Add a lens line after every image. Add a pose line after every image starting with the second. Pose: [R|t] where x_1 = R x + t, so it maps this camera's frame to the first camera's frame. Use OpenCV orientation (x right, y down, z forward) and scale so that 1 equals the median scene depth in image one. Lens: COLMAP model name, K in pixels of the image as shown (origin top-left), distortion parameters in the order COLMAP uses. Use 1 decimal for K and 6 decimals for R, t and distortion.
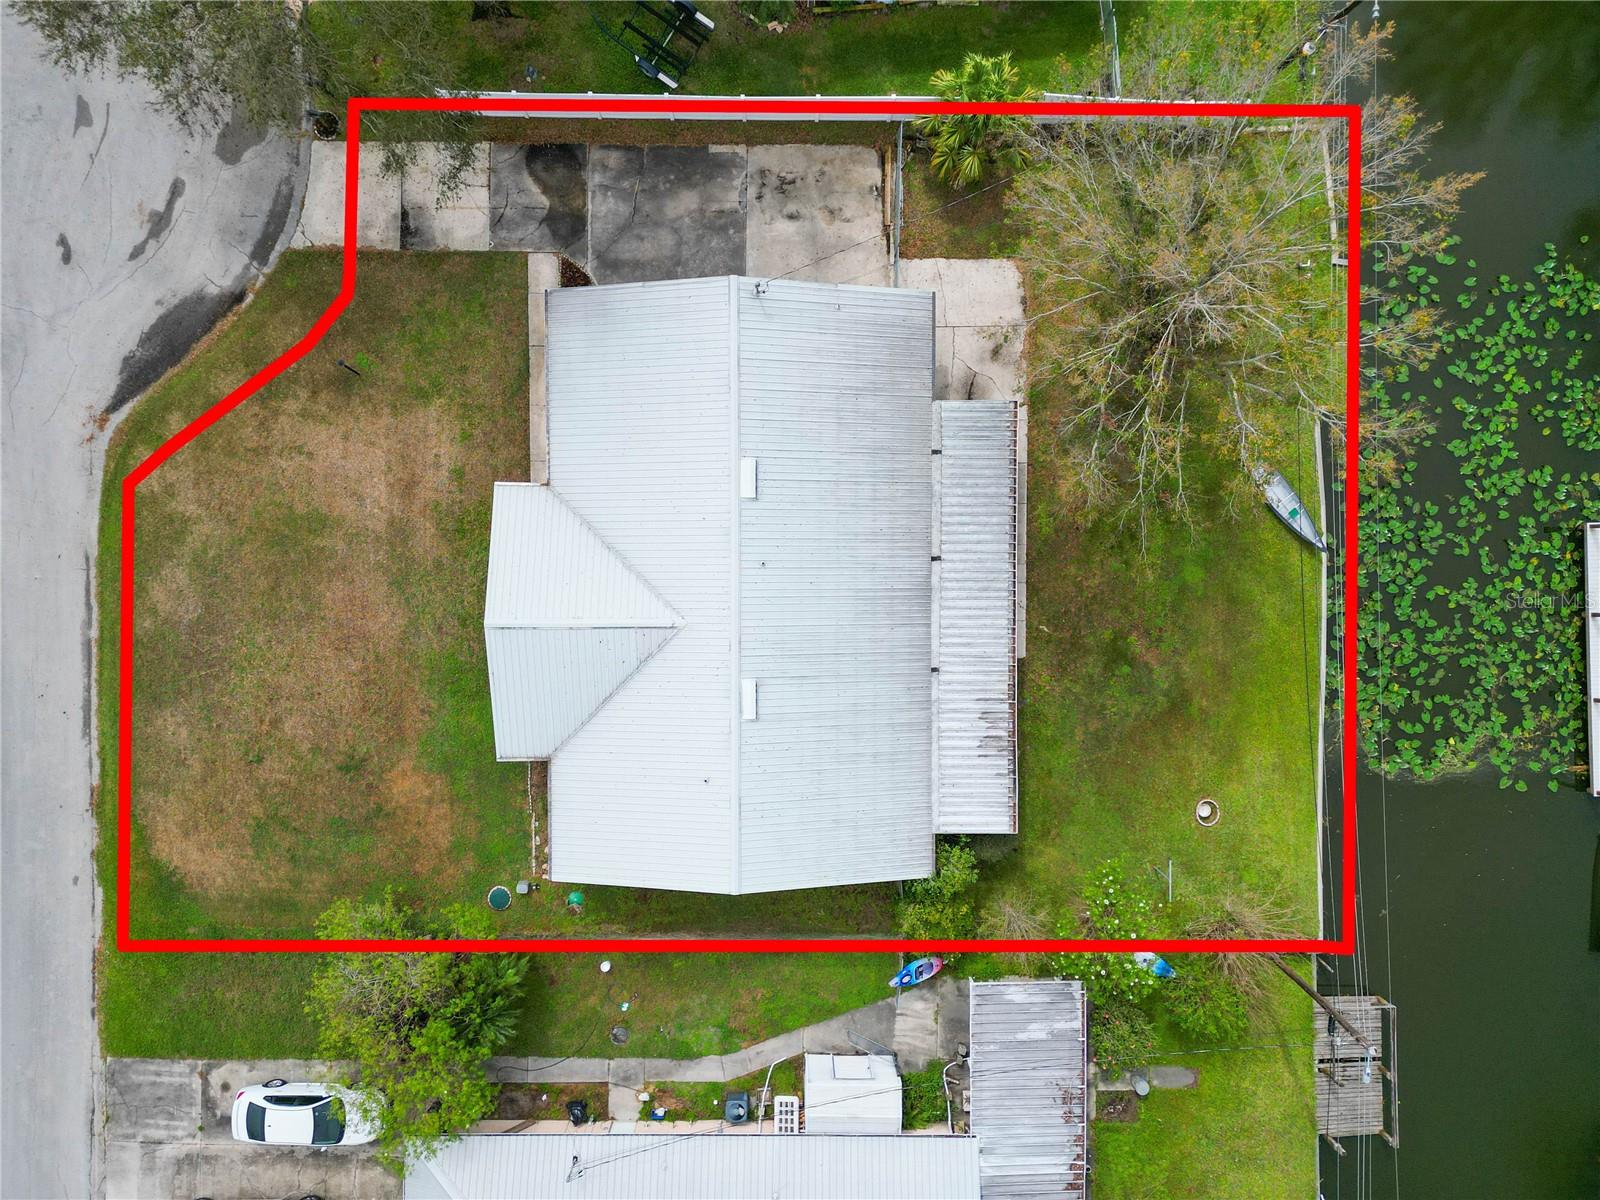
lens RADIAL K [[1114.7, 0, 800.0], [0, 1114.7, 600.0], [0, 0, 1]] dist [0.085153, -0.086798]
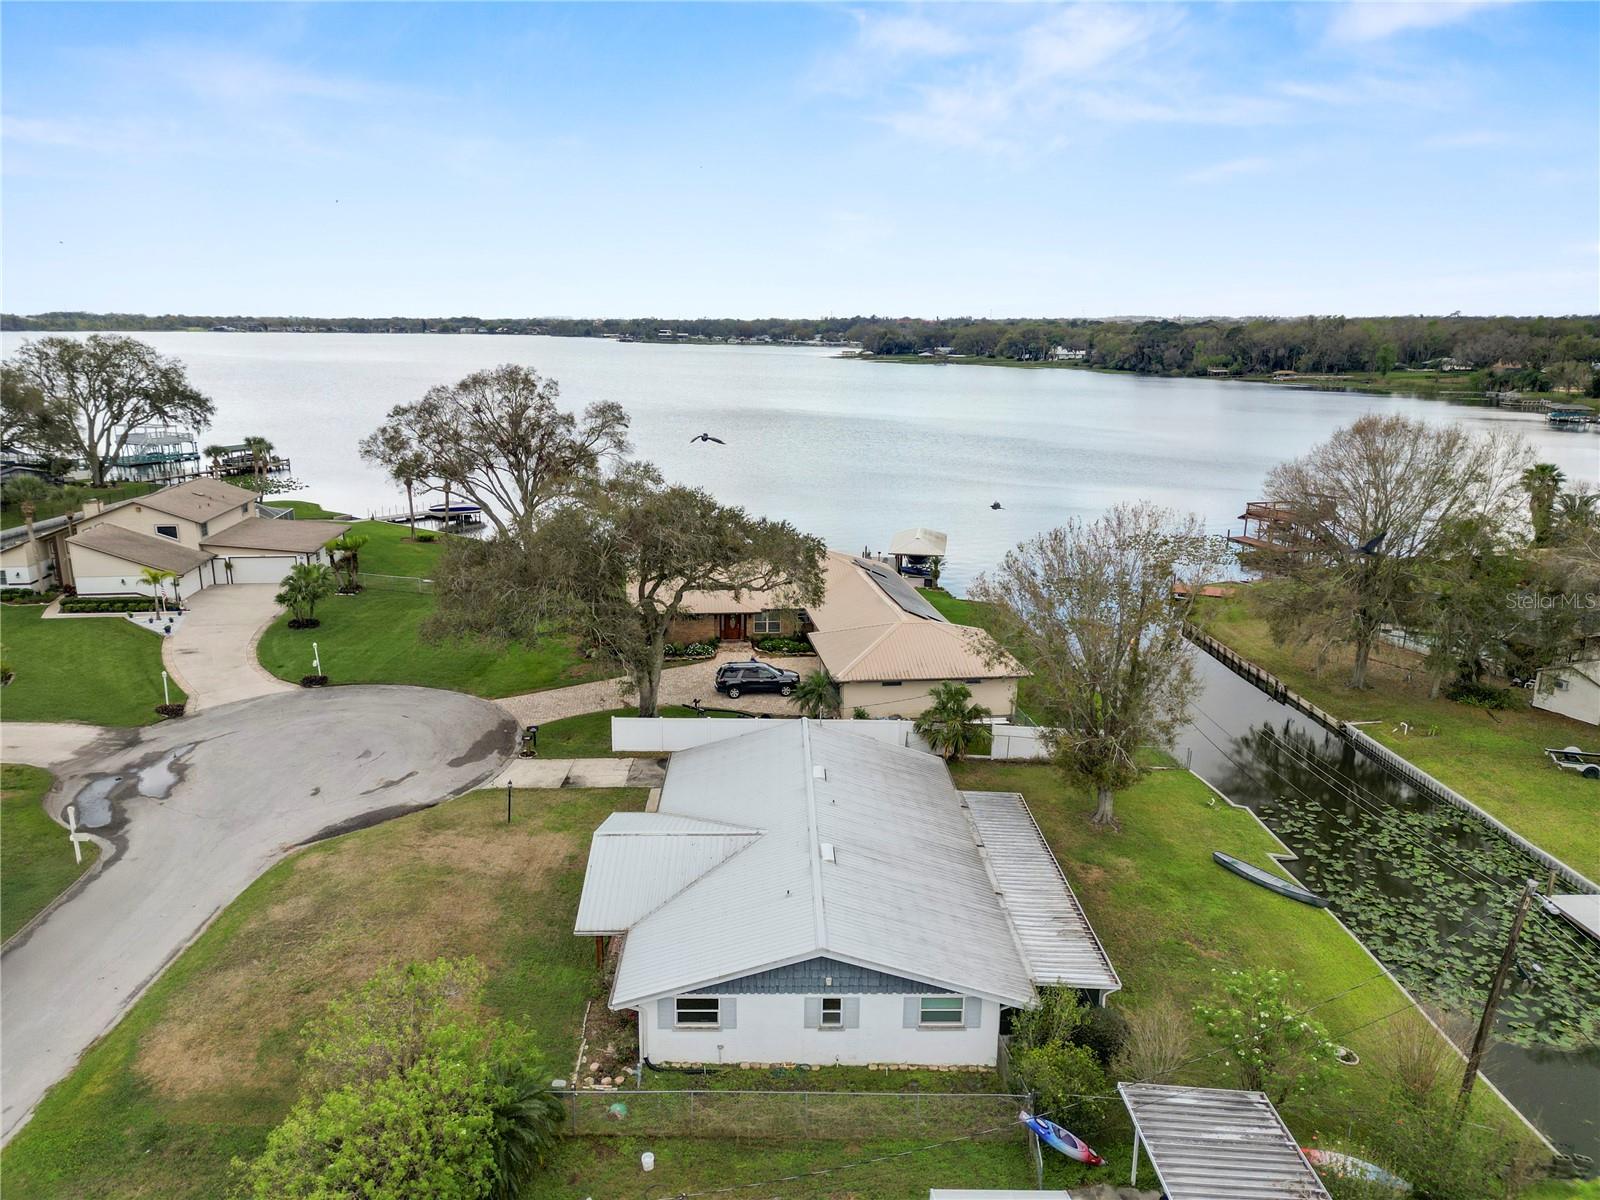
lens RADIAL K [[1114.7, 0, 800.0], [0, 1114.7, 600.0], [0, 0, 1]] dist [0.085153, -0.086798]
pose [[0.999726, -0.000286, 0.023393, -0.087782], [0.022886, 0.219505, -0.975343, 0.982540], [-0.004856, 0.975611, 0.219451, 0.462896]]
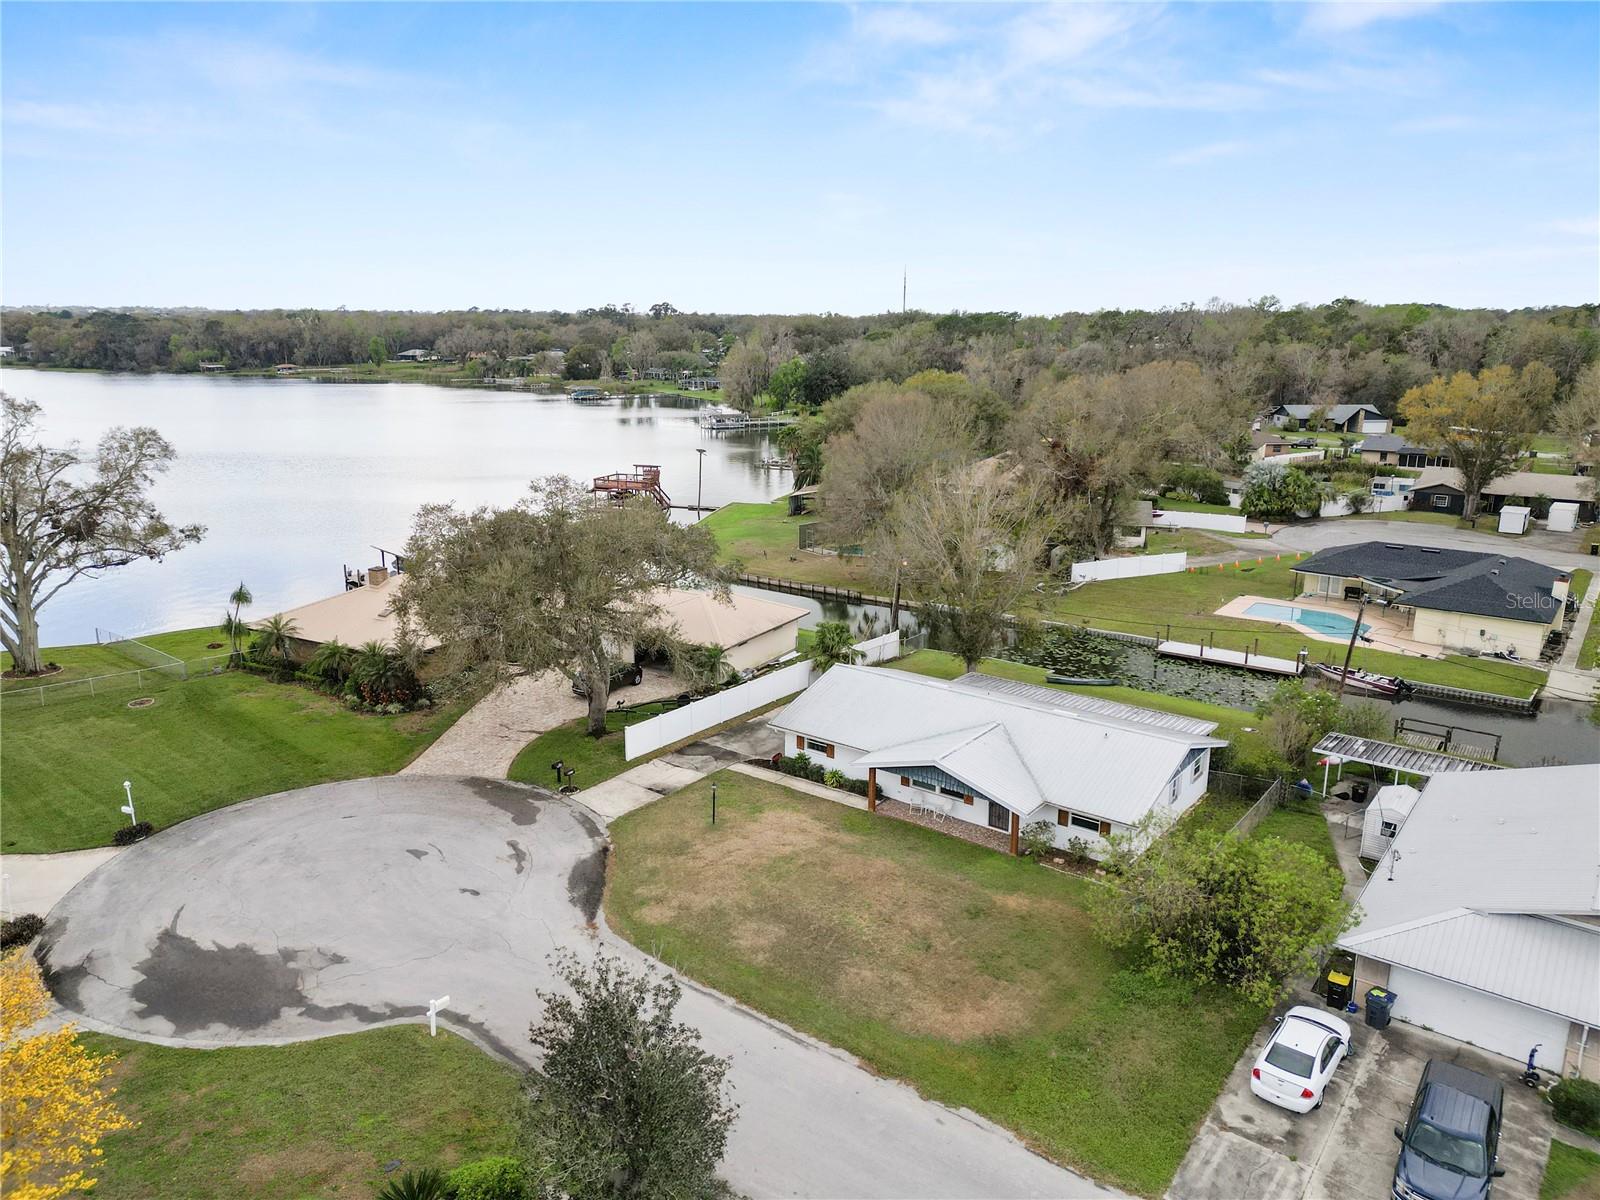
lens RADIAL K [[1112.8, 0, 800.0], [0, 1112.8, 600.0], [0, 0, 1]] dist [0.094201, -0.108286]
pose [[0.598338, -0.193988, 0.777407, -1.275663], [0.801102, 0.126567, -0.584992, 0.604746], [0.015087, 0.972805, 0.231134, 0.435119]]
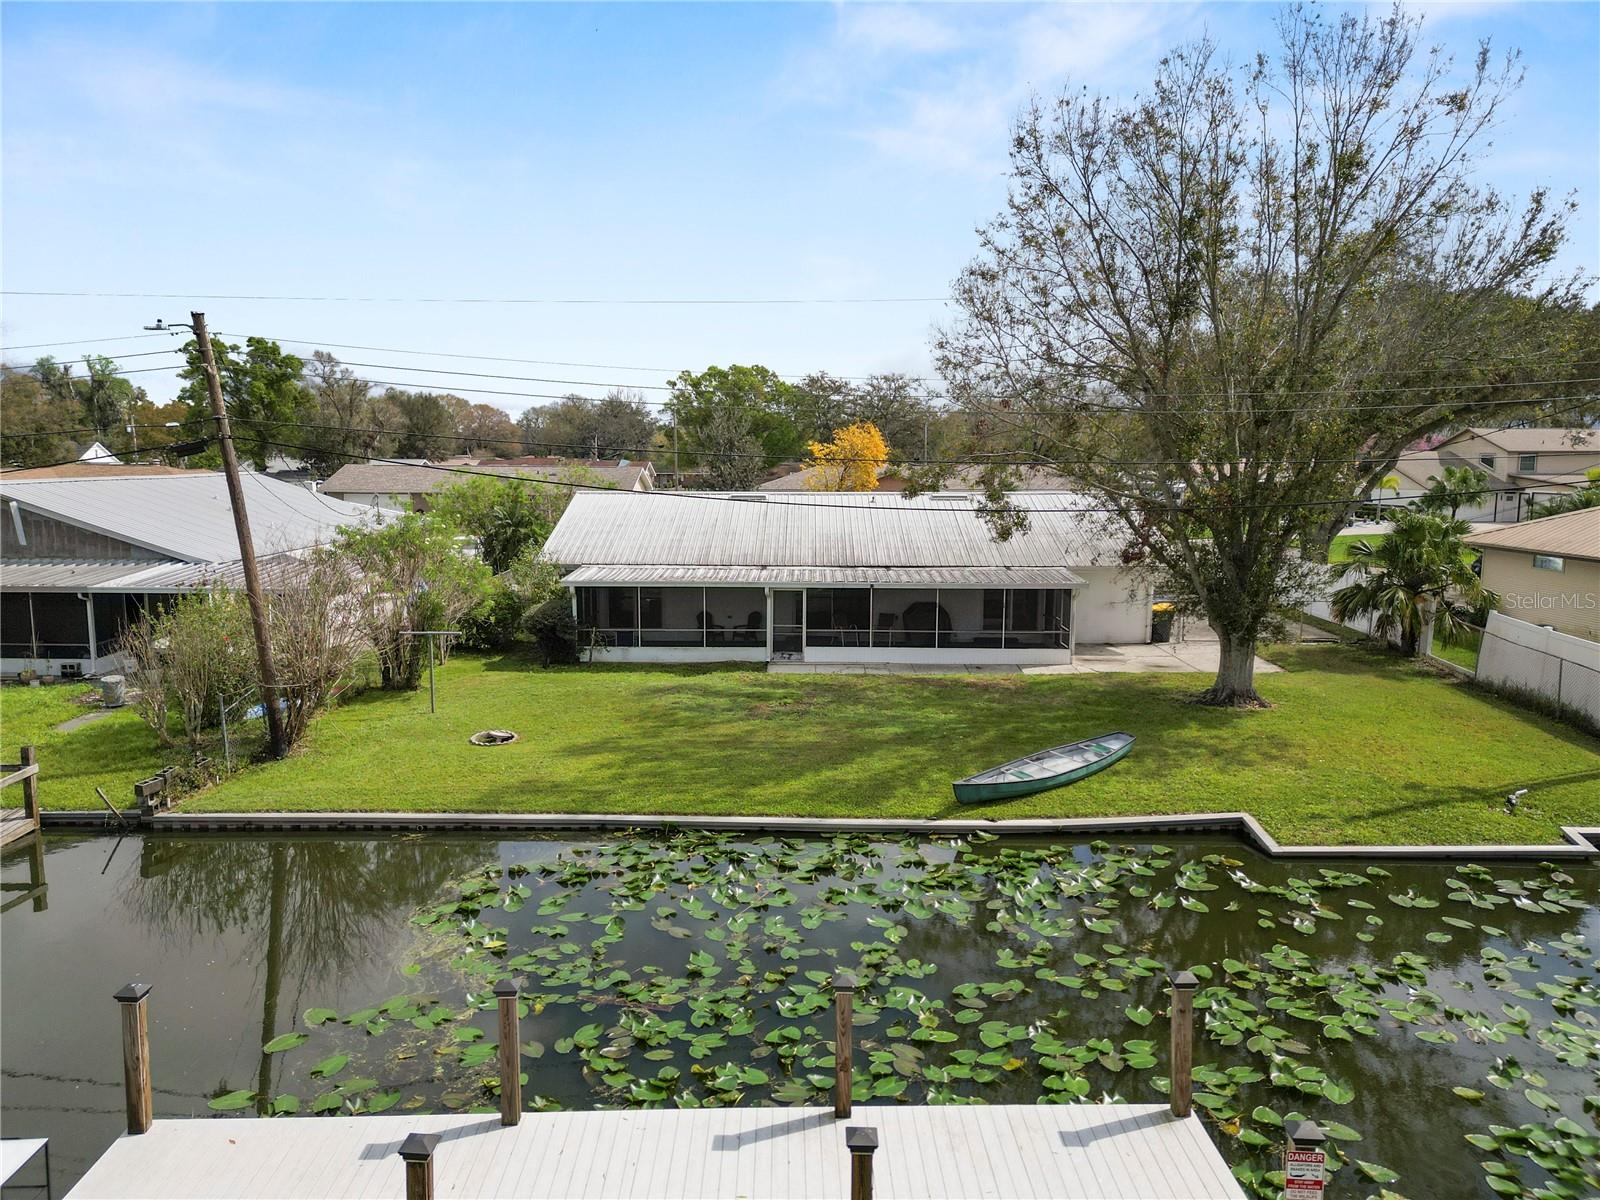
lens RADIAL K [[1114.7, 0, 800.0], [0, 1114.7, 600.0], [0, 0, 1]] dist [0.085153, -0.086798]
pose [[-0.012370, 0.122315, -0.992414, 0.950851], [-0.999656, -0.024466, 0.009445, 0.023631], [-0.023125, 0.992190, 0.122576, 0.861248]]
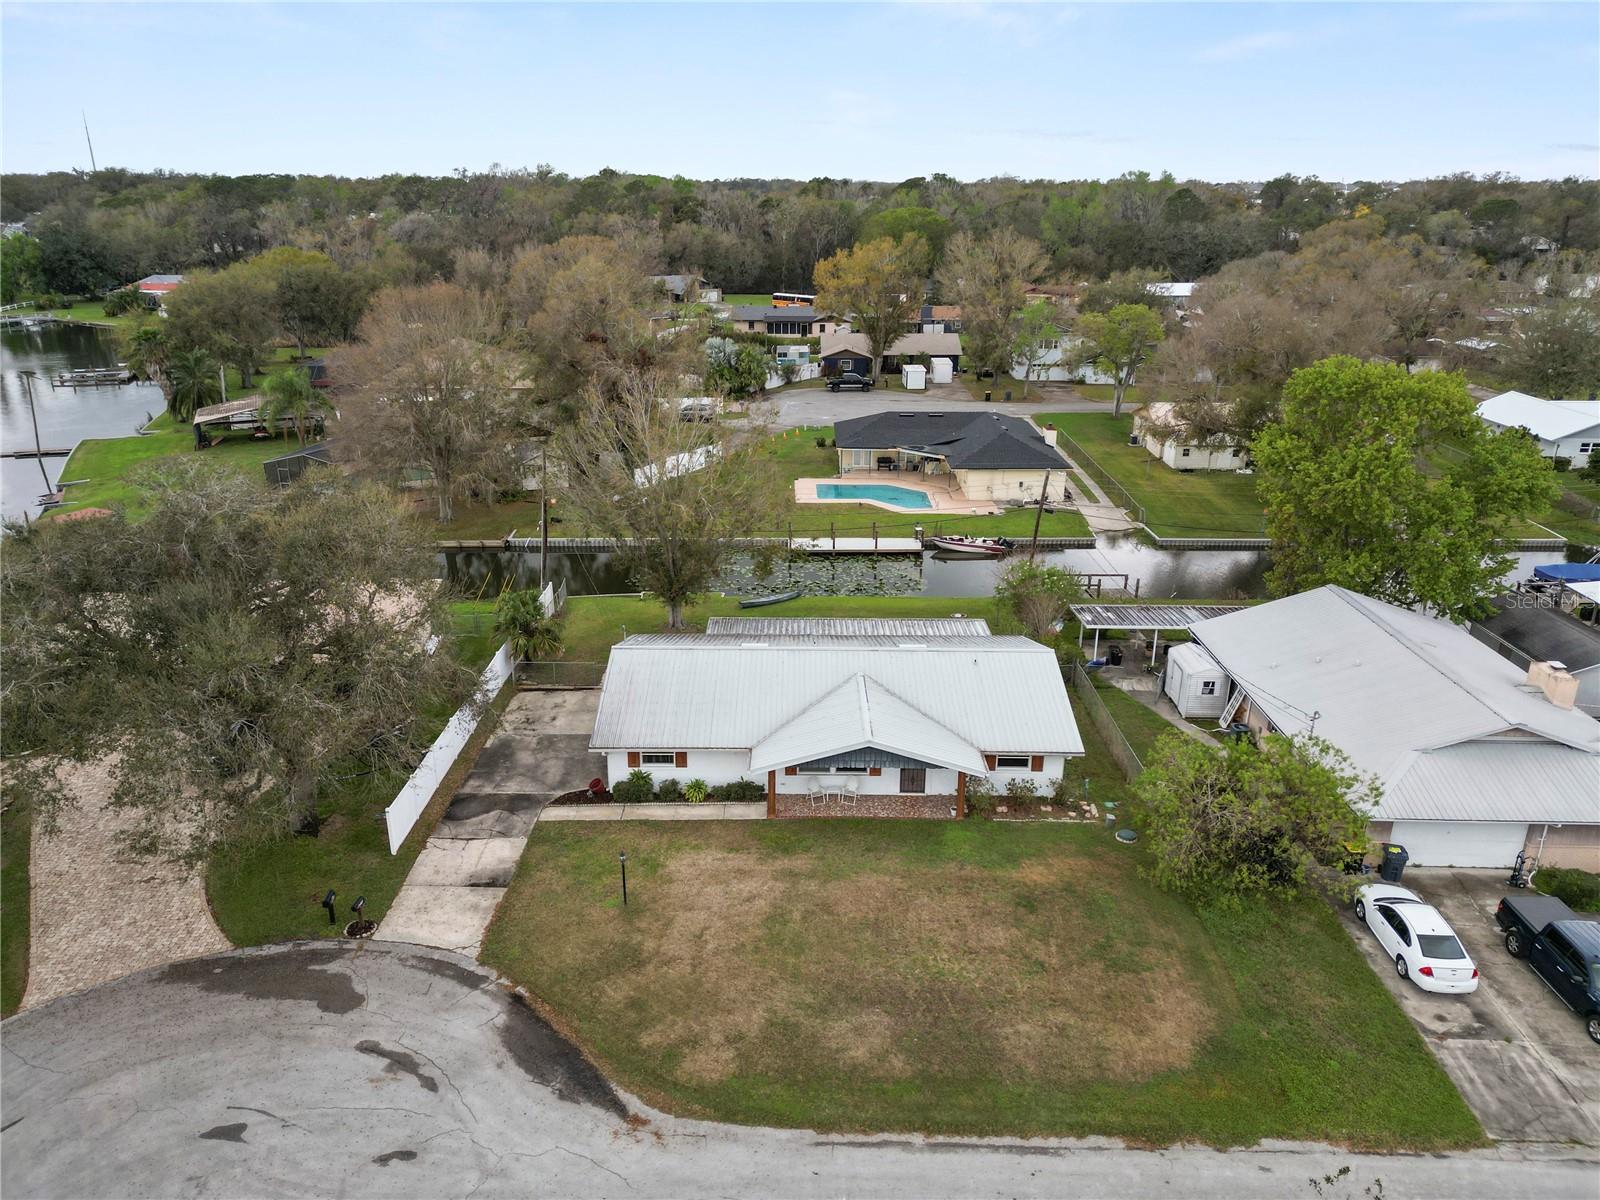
lens RADIAL K [[1114.7, 0, 800.0], [0, 1114.7, 600.0], [0, 0, 1]] dist [0.085153, -0.086798]
pose [[0.000052, -0.343932, 0.938995, -1.194290], [0.999888, -0.014048, -0.005201, -0.039078], [0.014980, 0.938890, 0.343892, 0.411736]]
